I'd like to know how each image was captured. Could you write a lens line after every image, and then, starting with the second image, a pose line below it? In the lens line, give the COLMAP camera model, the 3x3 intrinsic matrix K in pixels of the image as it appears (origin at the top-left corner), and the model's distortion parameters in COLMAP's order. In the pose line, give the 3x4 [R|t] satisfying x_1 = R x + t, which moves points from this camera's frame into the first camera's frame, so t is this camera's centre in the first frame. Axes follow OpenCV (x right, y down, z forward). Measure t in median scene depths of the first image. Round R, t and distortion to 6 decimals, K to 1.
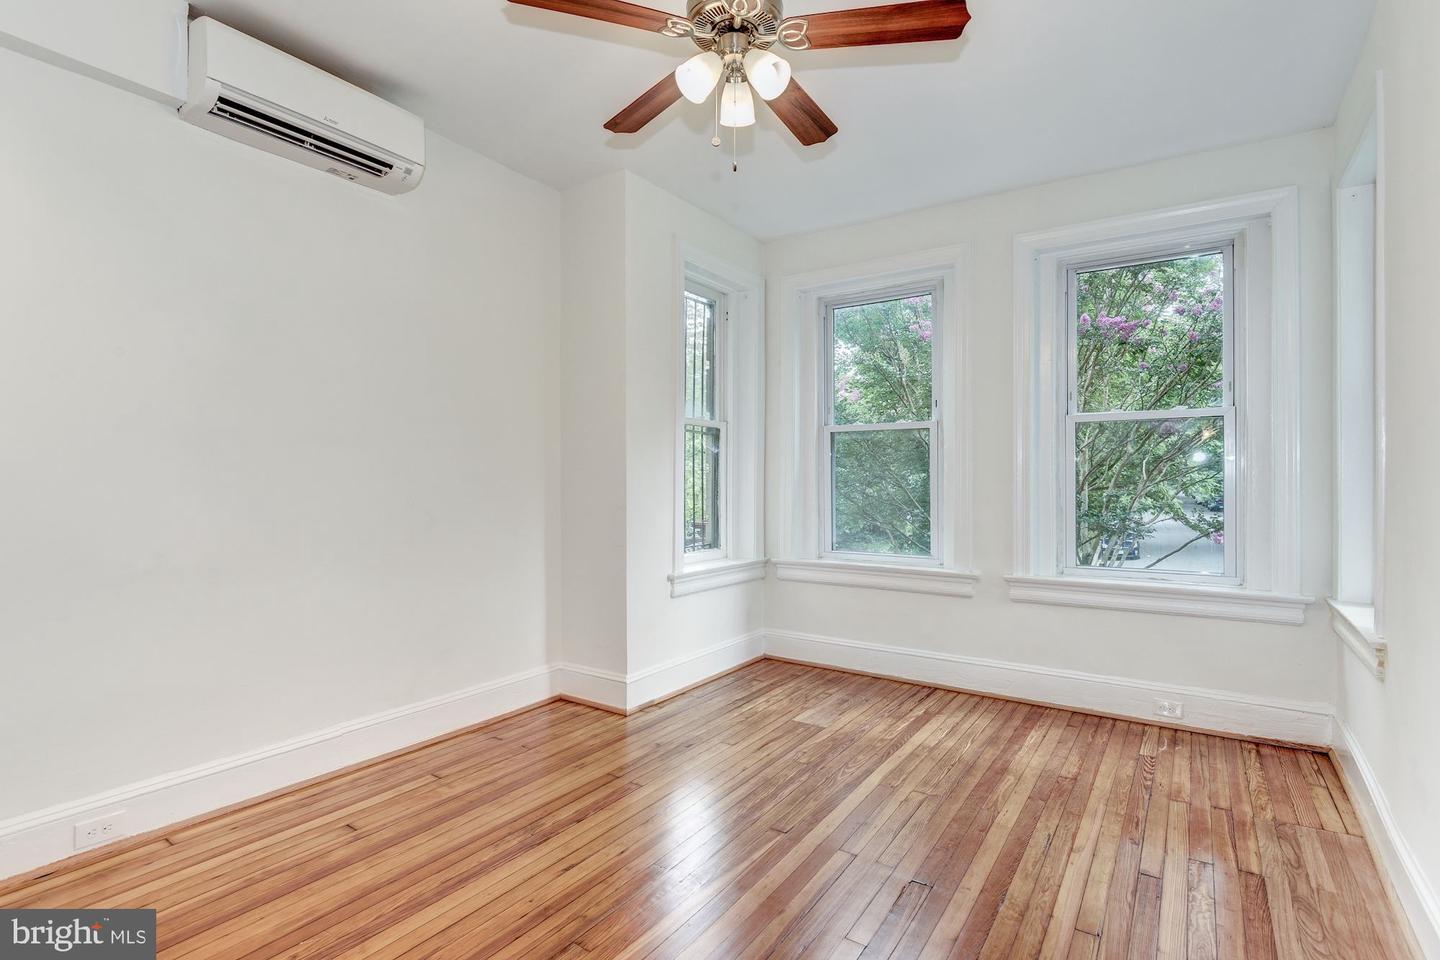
lens RADIAL K [[685.7, 0, 711.3], [0, 685.7, 477.3], [0, 0, 1]] dist [-0.009678, -0.004402]
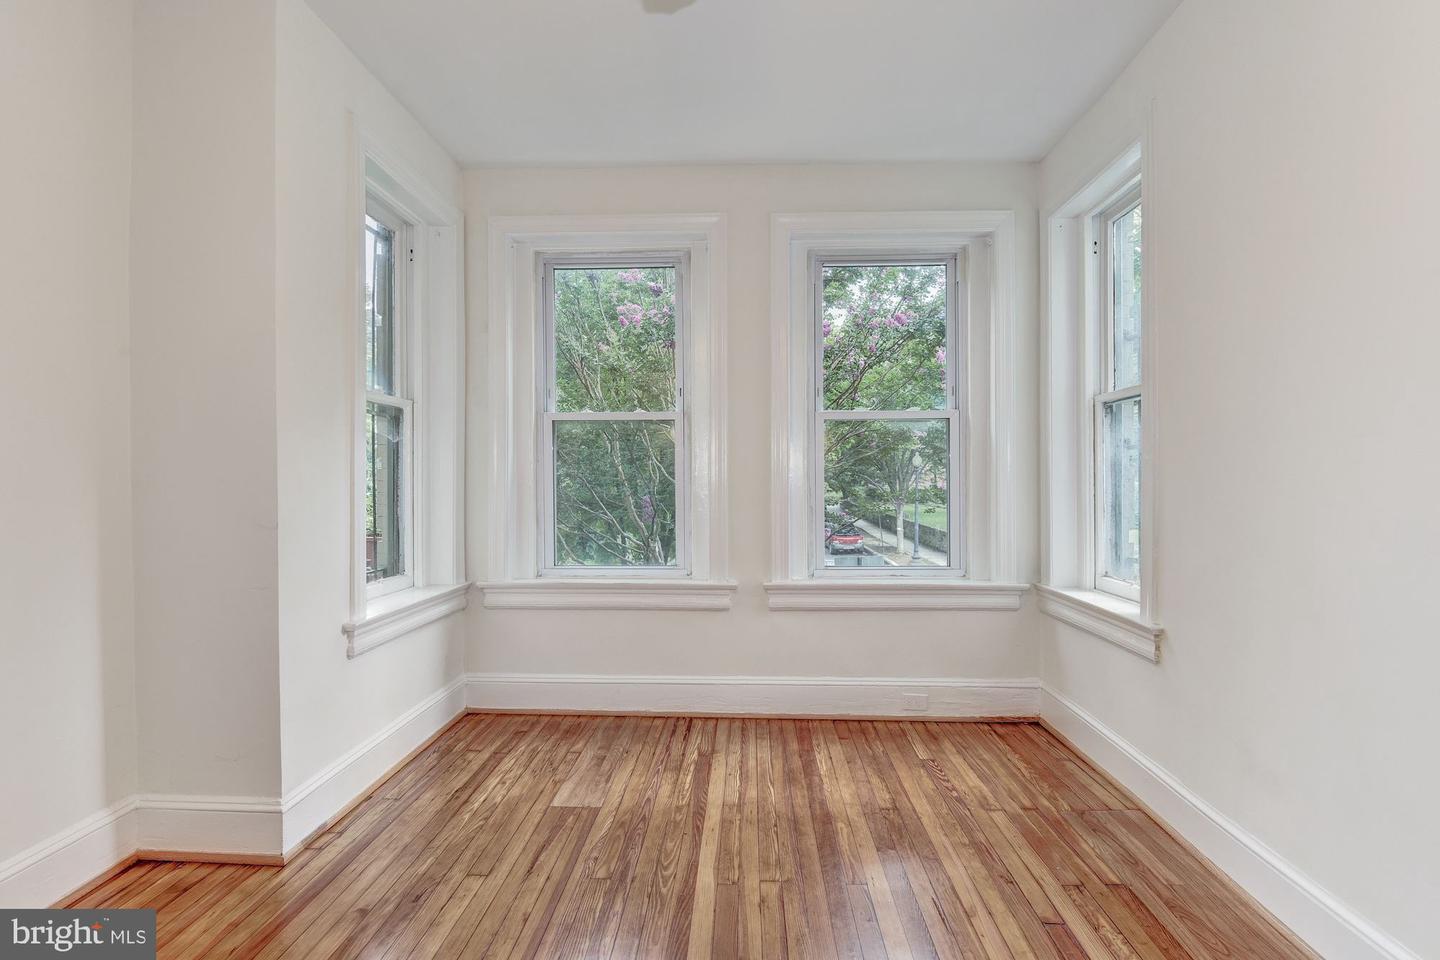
lens RADIAL K [[685.7, 0, 729.2], [0, 685.7, 480.4], [0, 0, 1]] dist [-0.009678, -0.004402]
pose [[0.845766, -0.003885, 0.533540, -0.106102], [-0.000352, 0.999969, 0.007839, -0.001438], [-0.533554, -0.006818, 0.845739, 0.266193]]
